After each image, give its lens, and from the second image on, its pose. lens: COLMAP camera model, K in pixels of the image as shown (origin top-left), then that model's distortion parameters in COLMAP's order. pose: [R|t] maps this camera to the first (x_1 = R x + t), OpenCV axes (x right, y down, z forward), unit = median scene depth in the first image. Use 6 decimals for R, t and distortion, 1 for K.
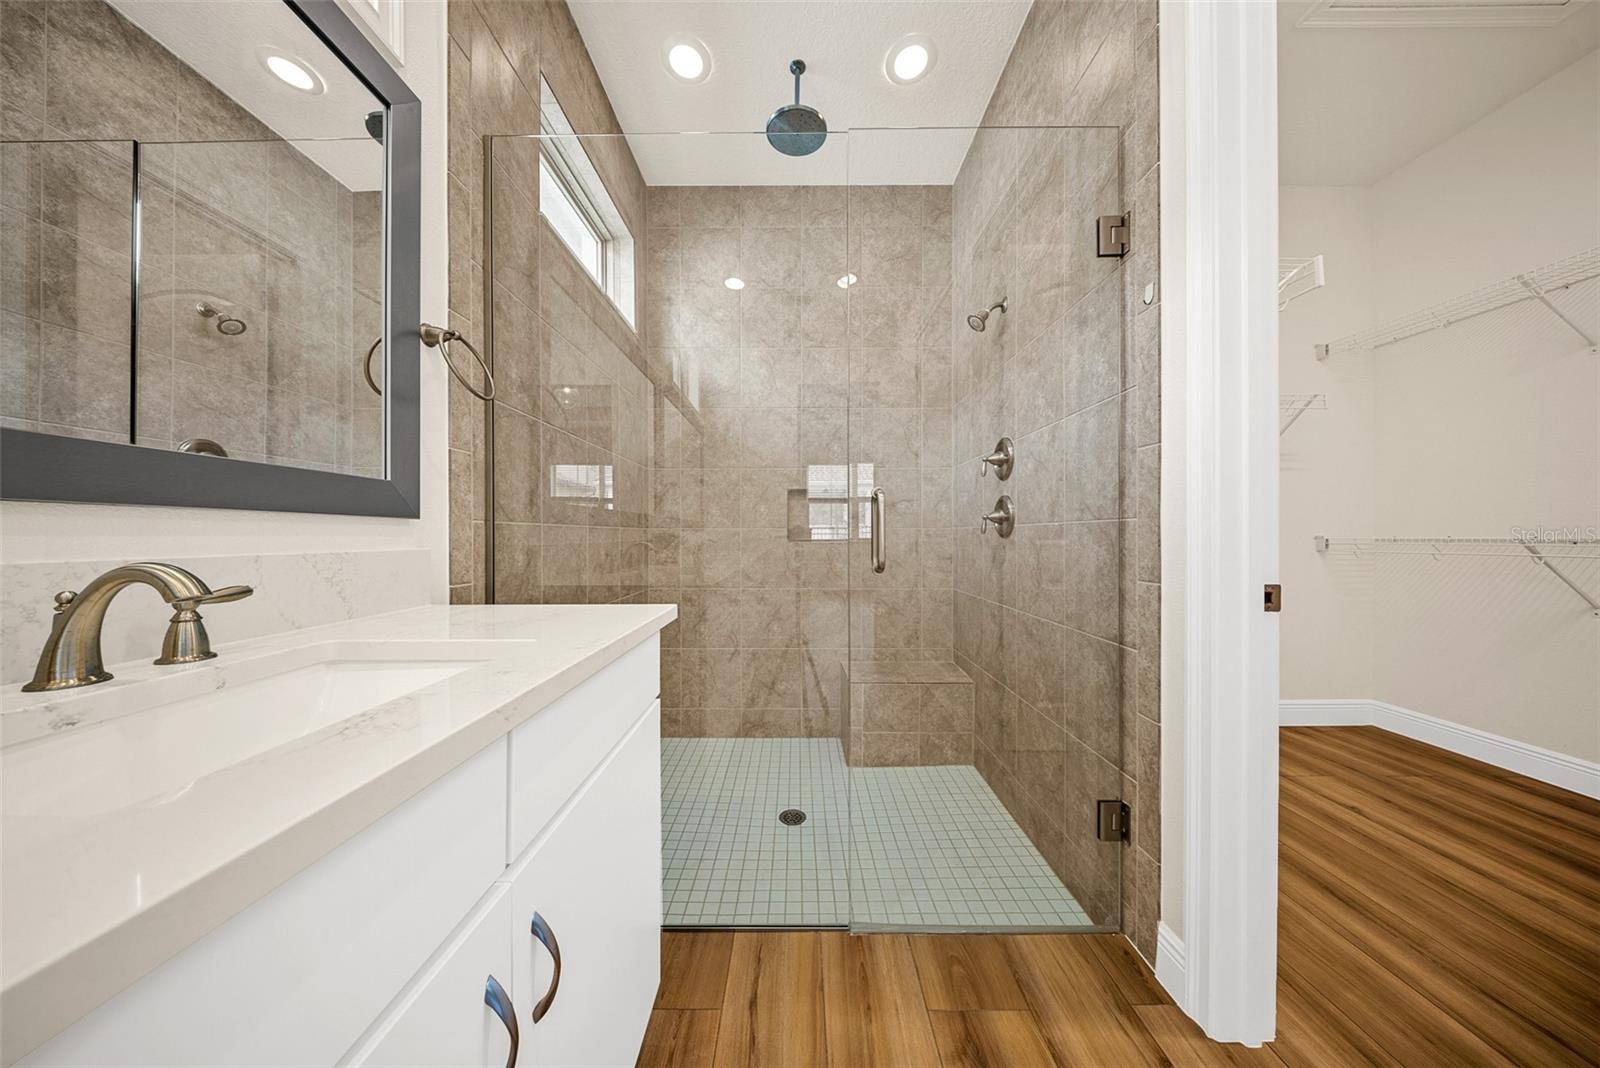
lens RADIAL K [[474.1, 0, 800.4], [0, 474.1, 538.4], [0, 0, 1]] dist [-0.001078, -0.000655]
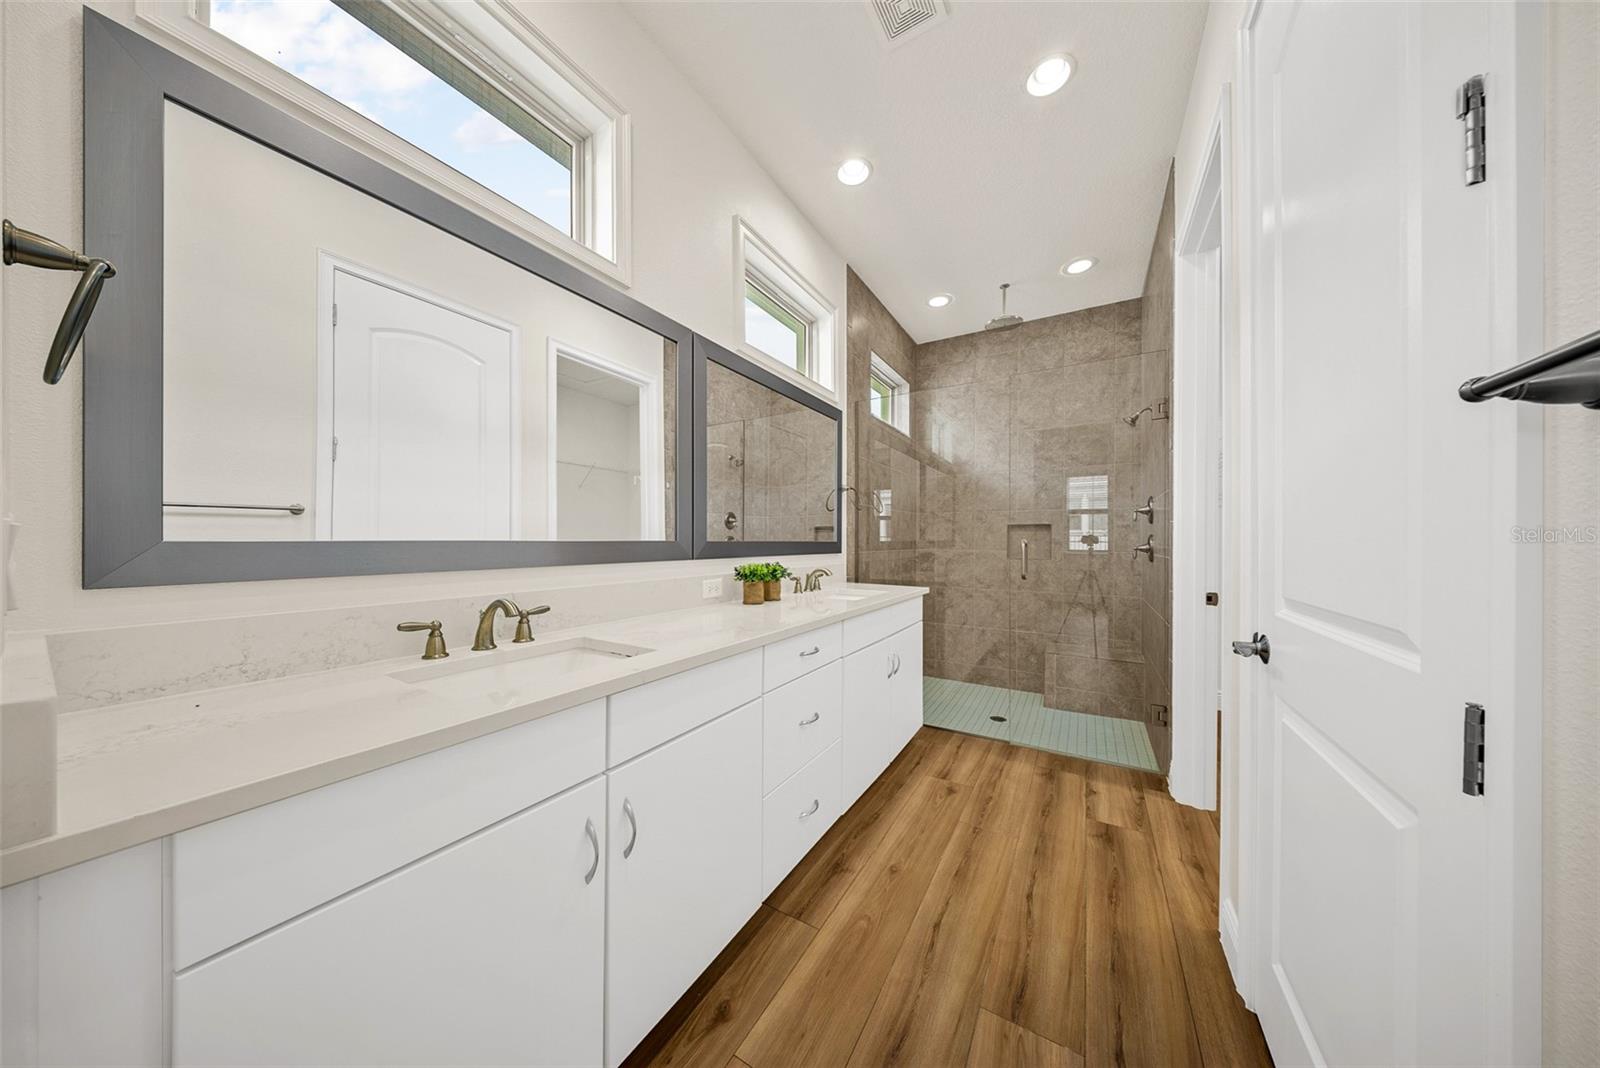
lens RADIAL K [[474.1, 0, 782.9], [0, 474.1, 548.1], [0, 0, 1]] dist [-0.001078, -0.000655]
pose [[0.839215, 0.009121, -0.543724, 0.330529], [-0.003898, 0.999935, 0.010757, -0.070979], [0.543787, -0.006909, 0.839195, -1.121462]]
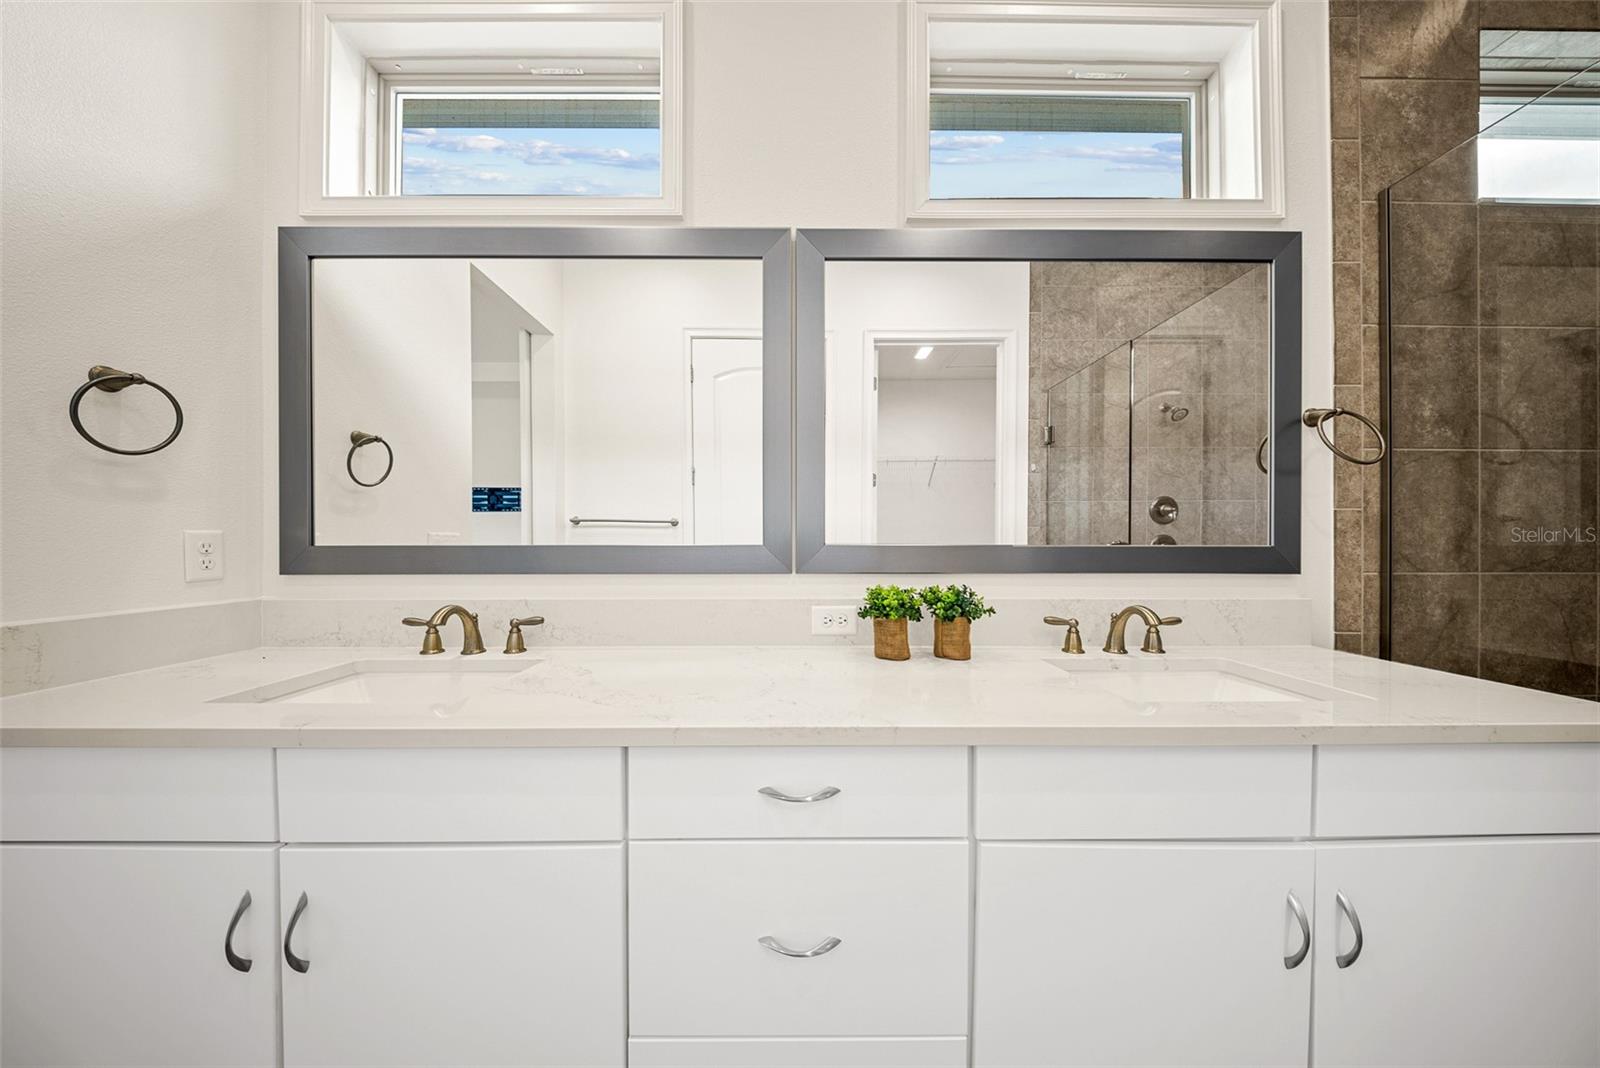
lens RADIAL K [[474.1, 0, 790.4], [0, 474.1, 544.3], [0, 0, 1]] dist [-0.001078, -0.000655]
pose [[-0.001469, 0.000231, -0.999999, 0.279909], [-0.002349, 0.999997, 0.000235, -0.076097], [0.999996, 0.002350, -0.001469, -0.211251]]
